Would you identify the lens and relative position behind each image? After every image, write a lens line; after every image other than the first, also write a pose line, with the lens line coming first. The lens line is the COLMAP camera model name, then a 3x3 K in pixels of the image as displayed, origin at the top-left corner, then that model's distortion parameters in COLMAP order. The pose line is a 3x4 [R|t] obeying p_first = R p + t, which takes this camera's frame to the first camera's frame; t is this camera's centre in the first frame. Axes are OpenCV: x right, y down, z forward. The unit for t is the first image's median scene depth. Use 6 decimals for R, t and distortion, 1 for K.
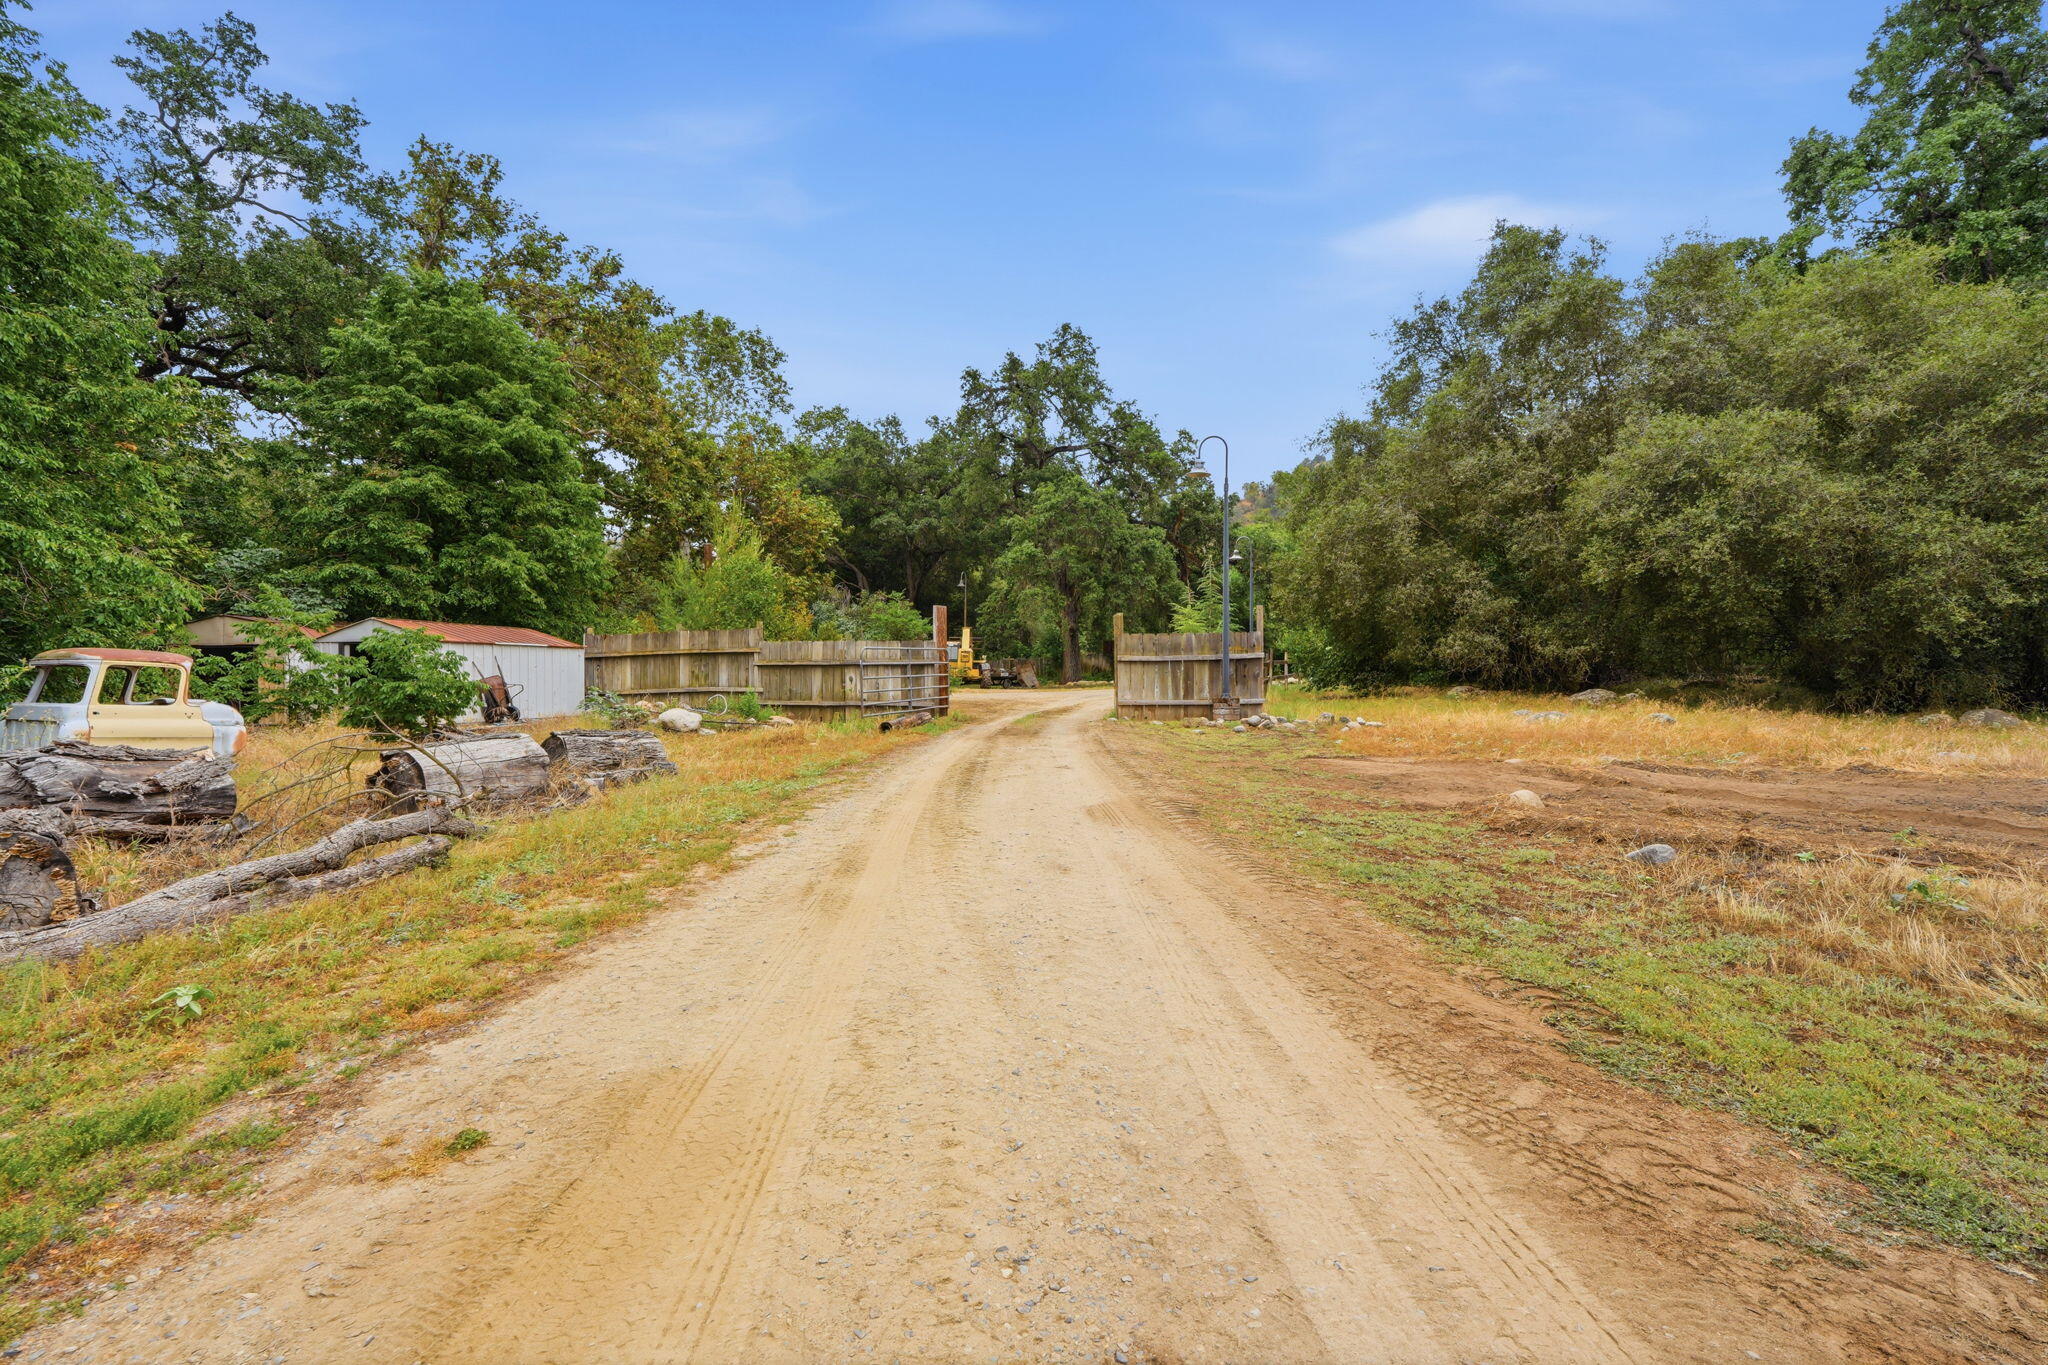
lens RADIAL K [[921.2, 0, 1024.0], [0, 921.2, 682.5], [0, 0, 1]] dist [-0.002719, -0.000305]
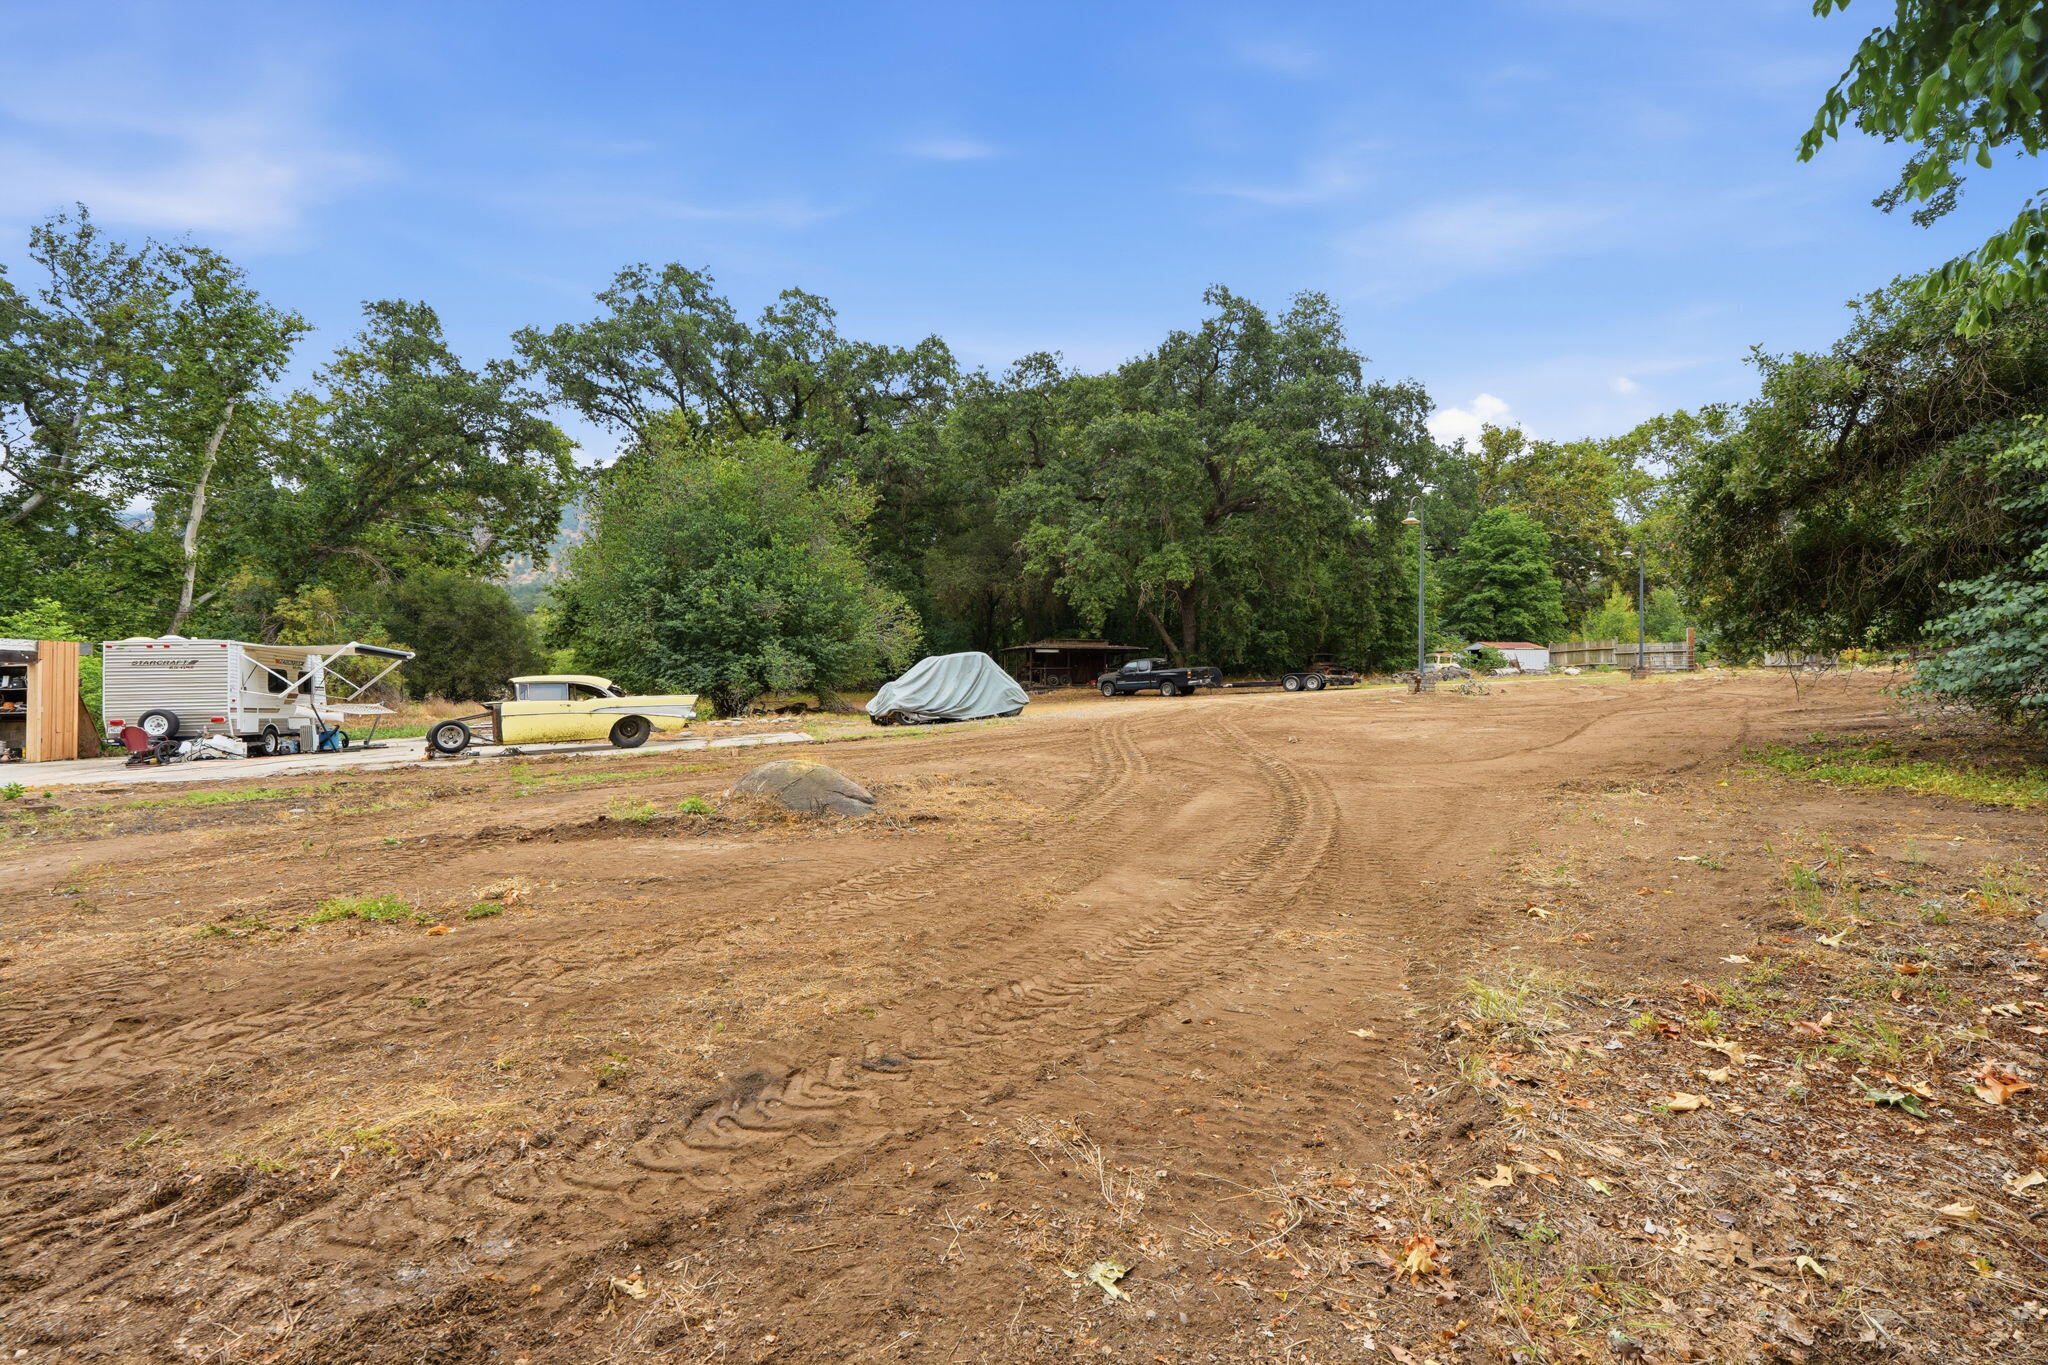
lens RADIAL K [[921.2, 0, 1024.0], [0, 921.2, 682.5], [0, 0, 1]] dist [-0.002719, -0.000305]
pose [[0.520242, 0.000449, -0.854019, 1.019474], [0.000356, 1.000000, 0.000743, 0.057962], [0.854019, -0.000691, 0.520242, -1.703959]]
